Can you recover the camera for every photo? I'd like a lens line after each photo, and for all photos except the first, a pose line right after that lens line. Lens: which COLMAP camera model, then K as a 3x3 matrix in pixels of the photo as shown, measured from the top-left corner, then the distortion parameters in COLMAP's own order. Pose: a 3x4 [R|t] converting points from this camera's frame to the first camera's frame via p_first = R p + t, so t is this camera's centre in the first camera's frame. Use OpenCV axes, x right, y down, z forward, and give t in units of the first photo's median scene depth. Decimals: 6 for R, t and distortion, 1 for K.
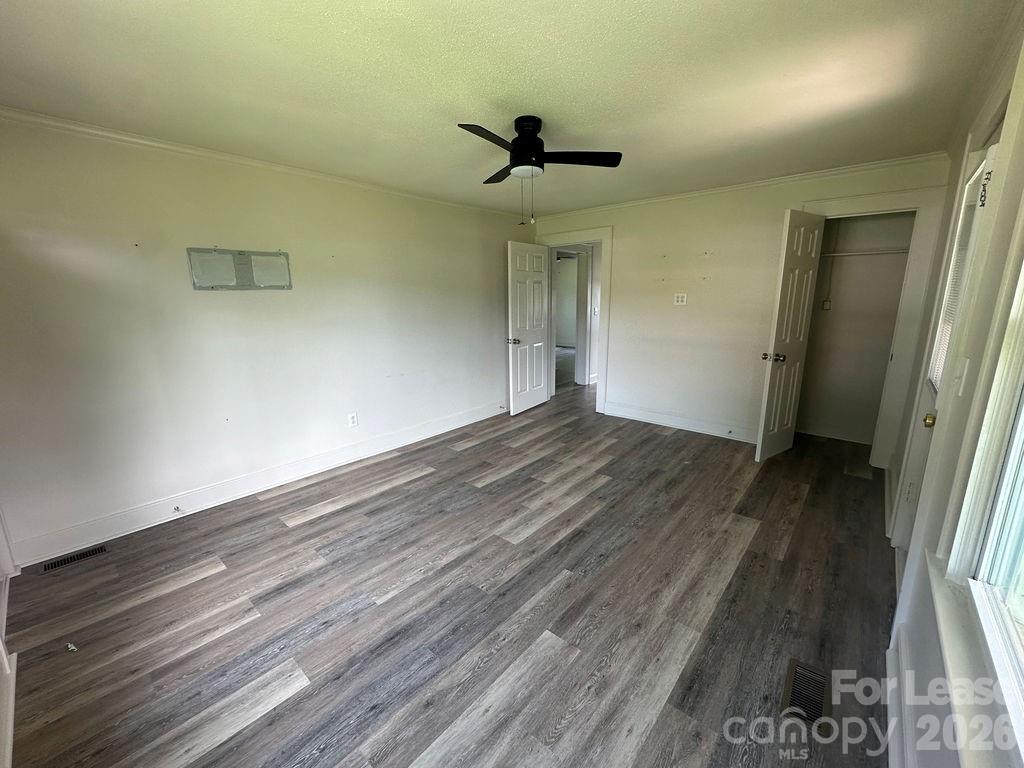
lens RADIAL K [[410.6, 0, 511.2], [0, 410.6, 383.4], [0, 0, 1]] dist [-0.003371, -0.000748]
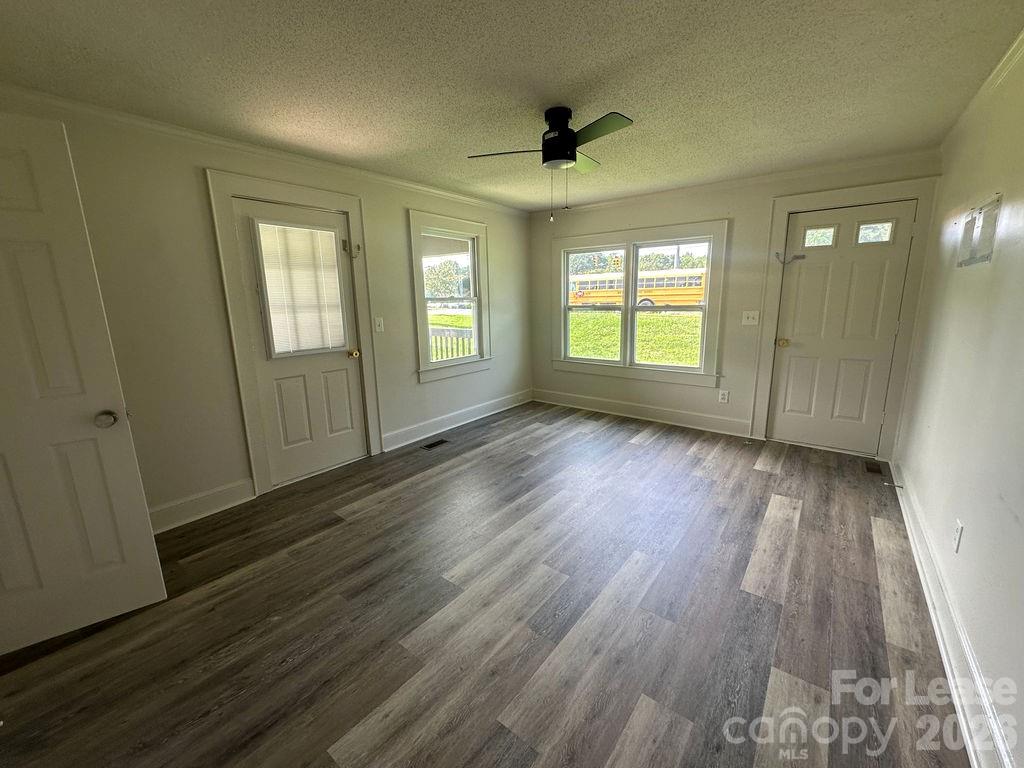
lens RADIAL K [[410.6, 0, 512.4], [0, 410.6, 380.3], [0, 0, 1]] dist [-0.003371, -0.000748]
pose [[-0.997862, 0.040877, -0.051001, 0.194717], [0.017009, 0.915819, 0.401232, -0.374788], [0.063109, 0.399506, -0.914556, 1.828564]]
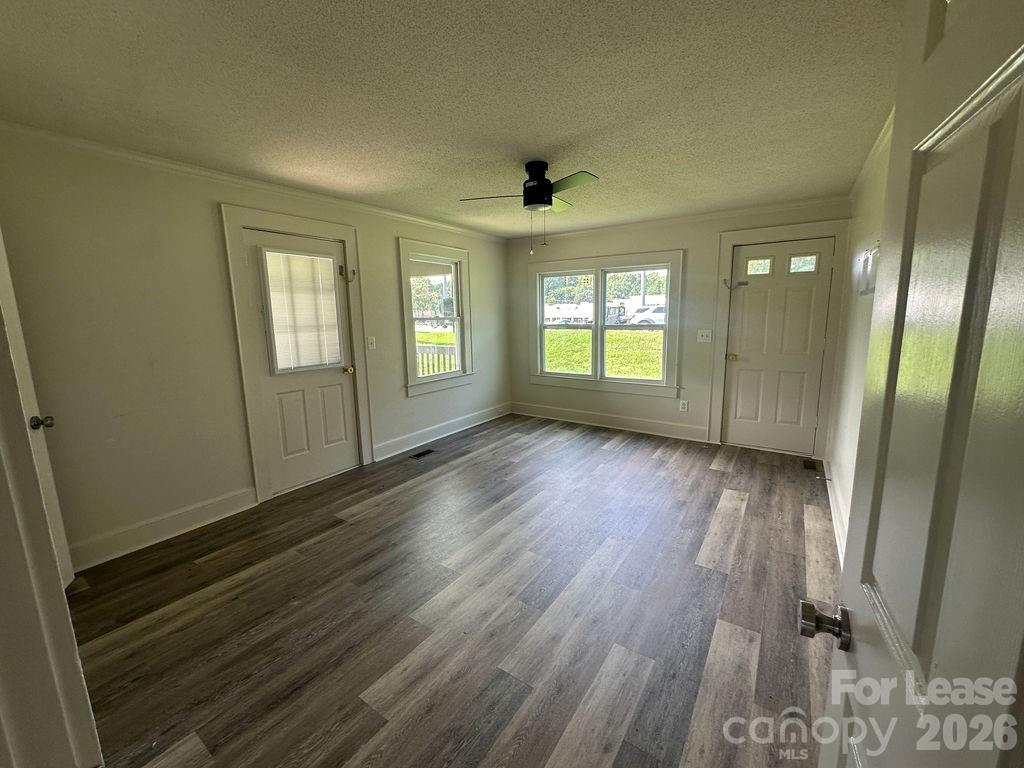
lens RADIAL K [[410.6, 0, 512.8], [0, 410.6, 381.8], [0, 0, 1]] dist [-0.003371, -0.000748]
pose [[-0.991766, 0.047911, -0.118760, 0.236158], [0.000758, 0.929557, 0.368678, -0.415575], [0.128058, 0.365553, -0.921940, 1.949240]]
